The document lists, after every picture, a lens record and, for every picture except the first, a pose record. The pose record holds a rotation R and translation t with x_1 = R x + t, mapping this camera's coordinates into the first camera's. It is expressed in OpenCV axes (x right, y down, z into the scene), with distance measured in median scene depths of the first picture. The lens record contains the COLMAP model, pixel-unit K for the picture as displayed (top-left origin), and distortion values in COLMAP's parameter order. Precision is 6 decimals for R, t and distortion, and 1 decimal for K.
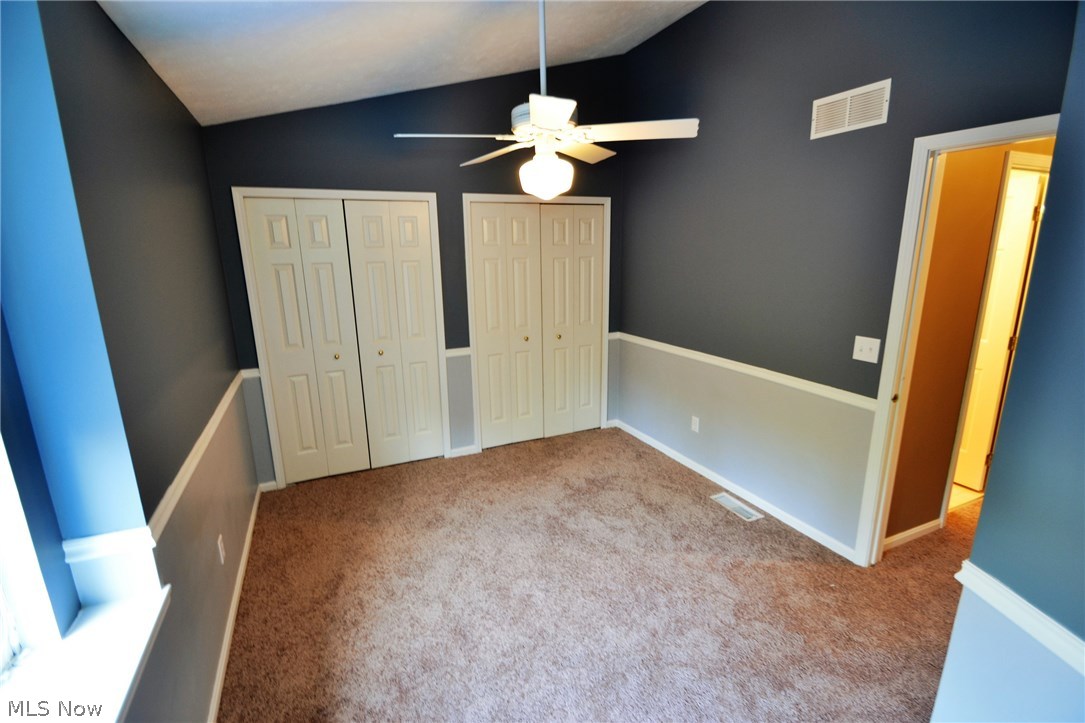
lens RADIAL K [[490.5, 0, 535.3], [0, 490.5, 365.3], [0, 0, 1]] dist [0.016805, -0.017046]
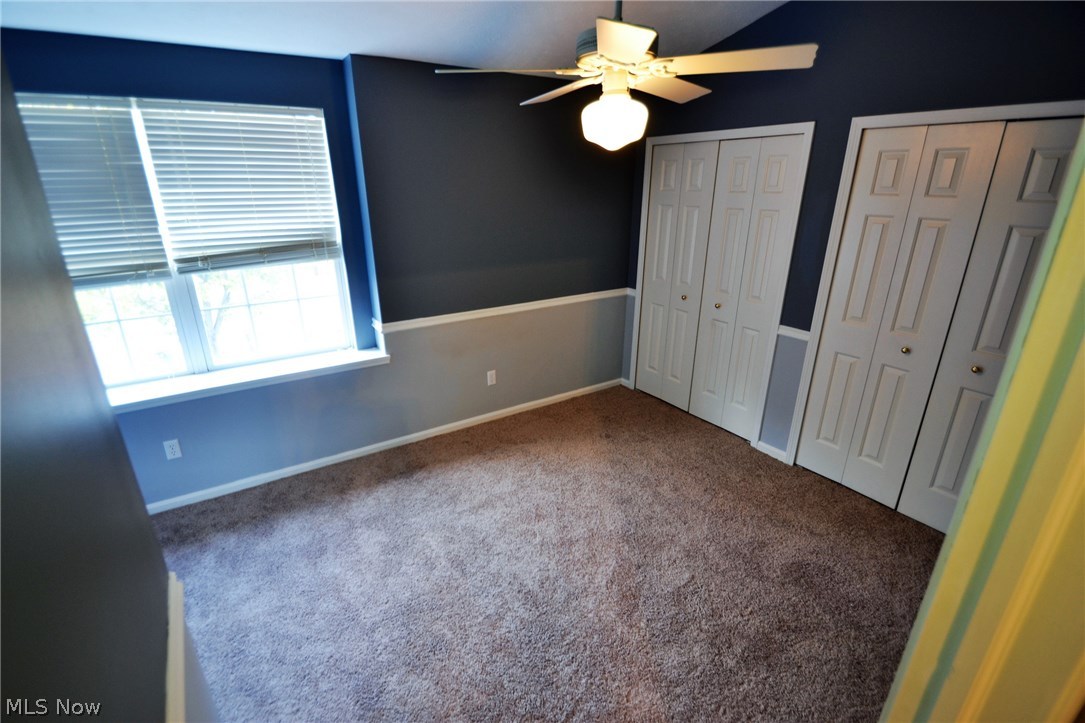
lens RADIAL K [[490.5, 0, 535.3], [0, 490.5, 365.3], [0, 0, 1]] dist [0.016805, -0.017046]
pose [[0.151012, 0.361116, -0.920212, 0.555817], [-0.230126, 0.918155, 0.322543, -0.146271], [0.961373, 0.163057, 0.221755, 0.463119]]
